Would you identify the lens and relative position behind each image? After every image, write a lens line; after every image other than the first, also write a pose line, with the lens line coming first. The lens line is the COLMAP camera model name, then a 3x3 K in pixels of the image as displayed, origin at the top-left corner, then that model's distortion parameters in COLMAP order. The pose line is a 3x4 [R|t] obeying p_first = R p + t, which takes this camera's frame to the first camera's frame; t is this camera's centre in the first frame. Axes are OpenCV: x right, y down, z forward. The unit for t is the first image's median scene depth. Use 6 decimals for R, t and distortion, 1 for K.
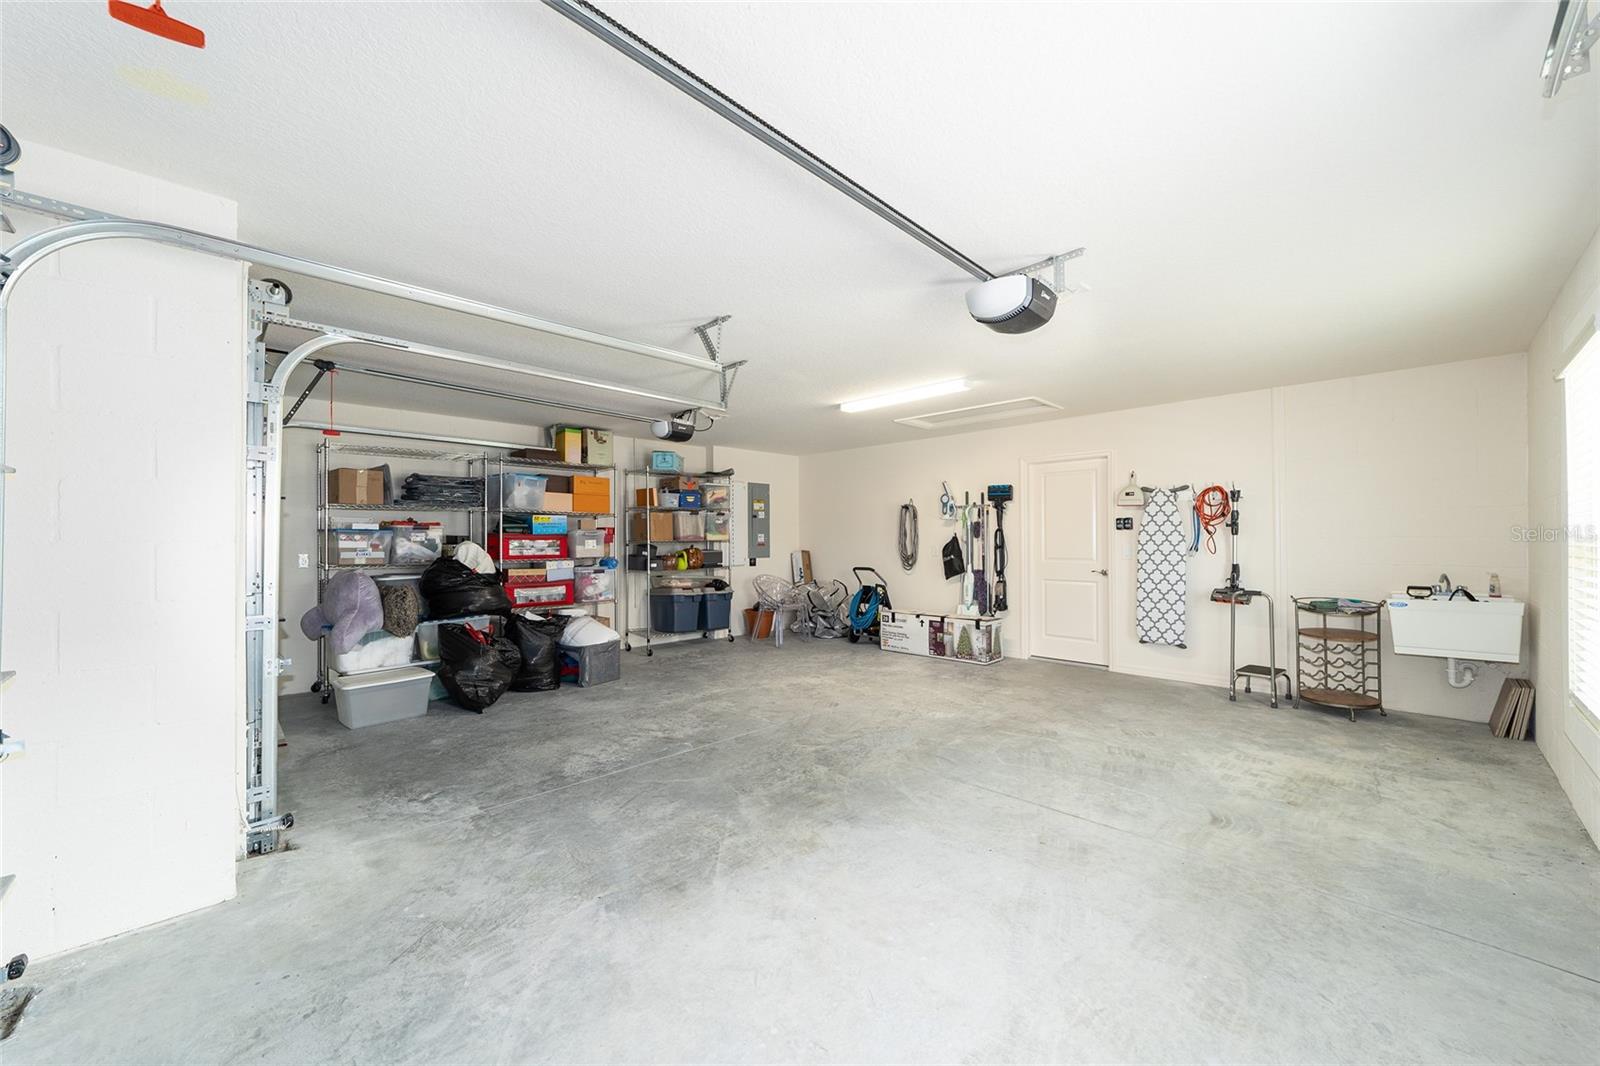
lens RADIAL K [[603.0, 0, 795.0], [0, 603.0, 536.4], [0, 0, 1]] dist [-0.006802, 0.000148]
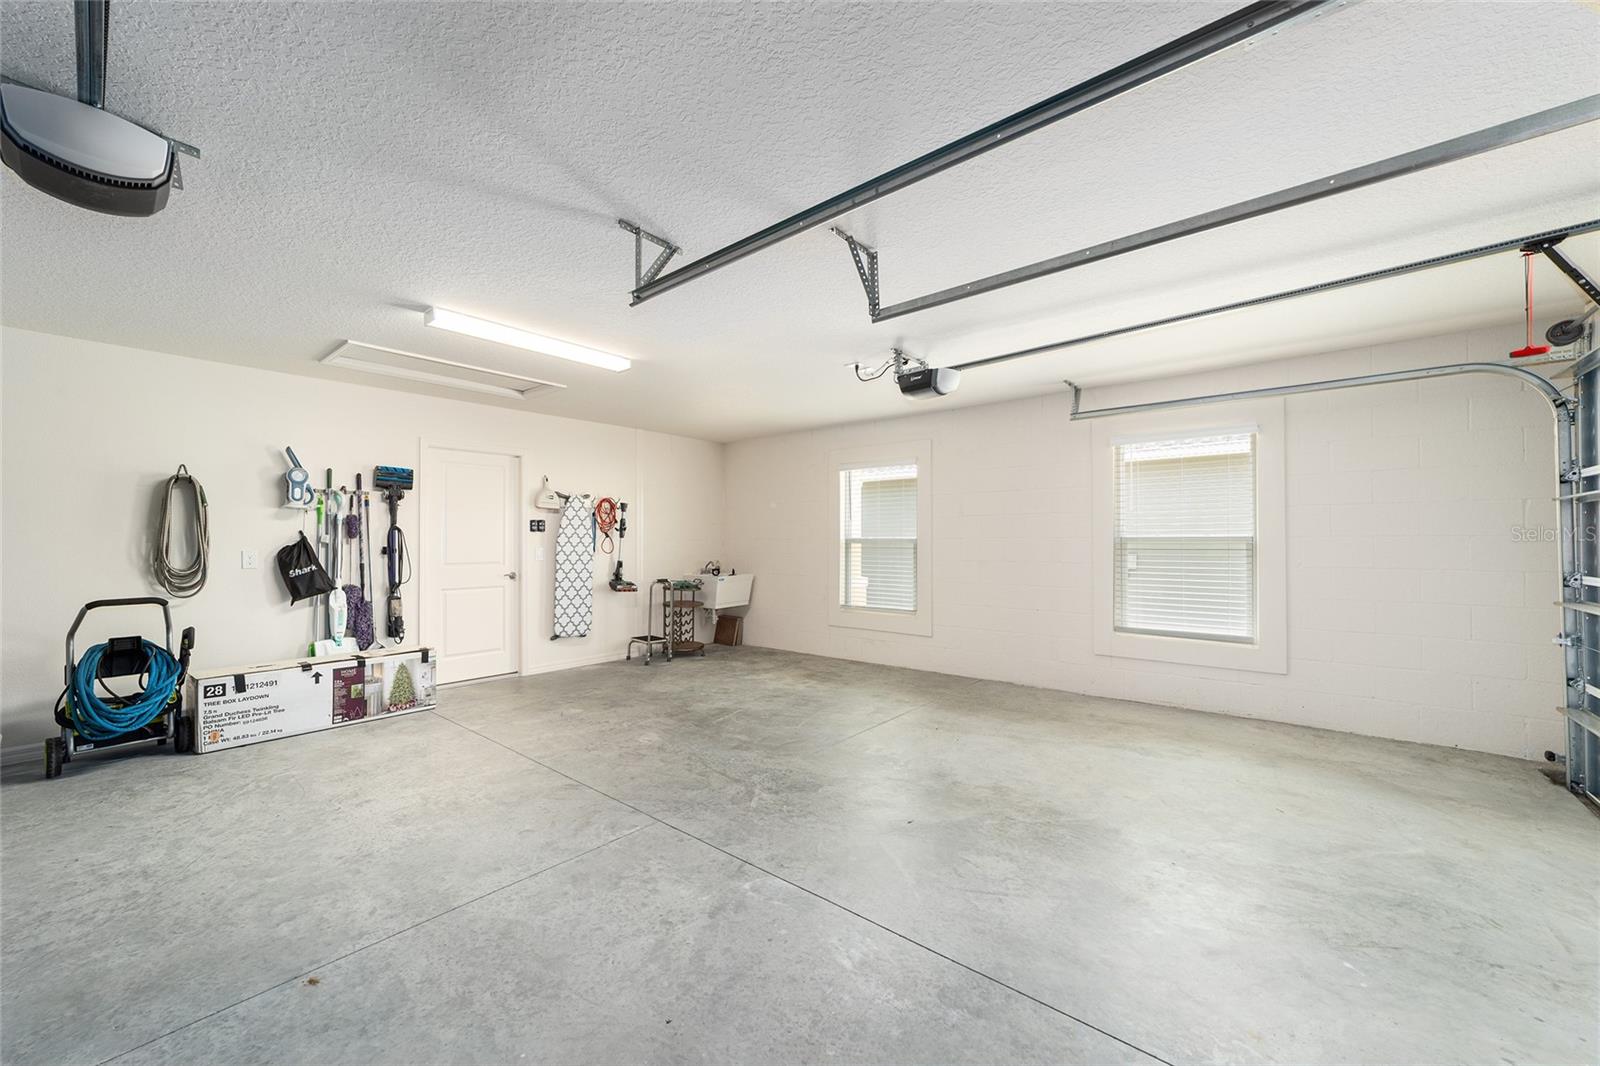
lens RADIAL K [[603.0, 0, 795.0], [0, 603.0, 536.4], [0, 0, 1]] dist [-0.006802, 0.000148]
pose [[-0.088196, 0.015463, 0.995983, -0.549557], [-0.001858, 0.999875, -0.015688, 0.012972], [-0.996101, -0.003234, -0.088156, 0.724695]]
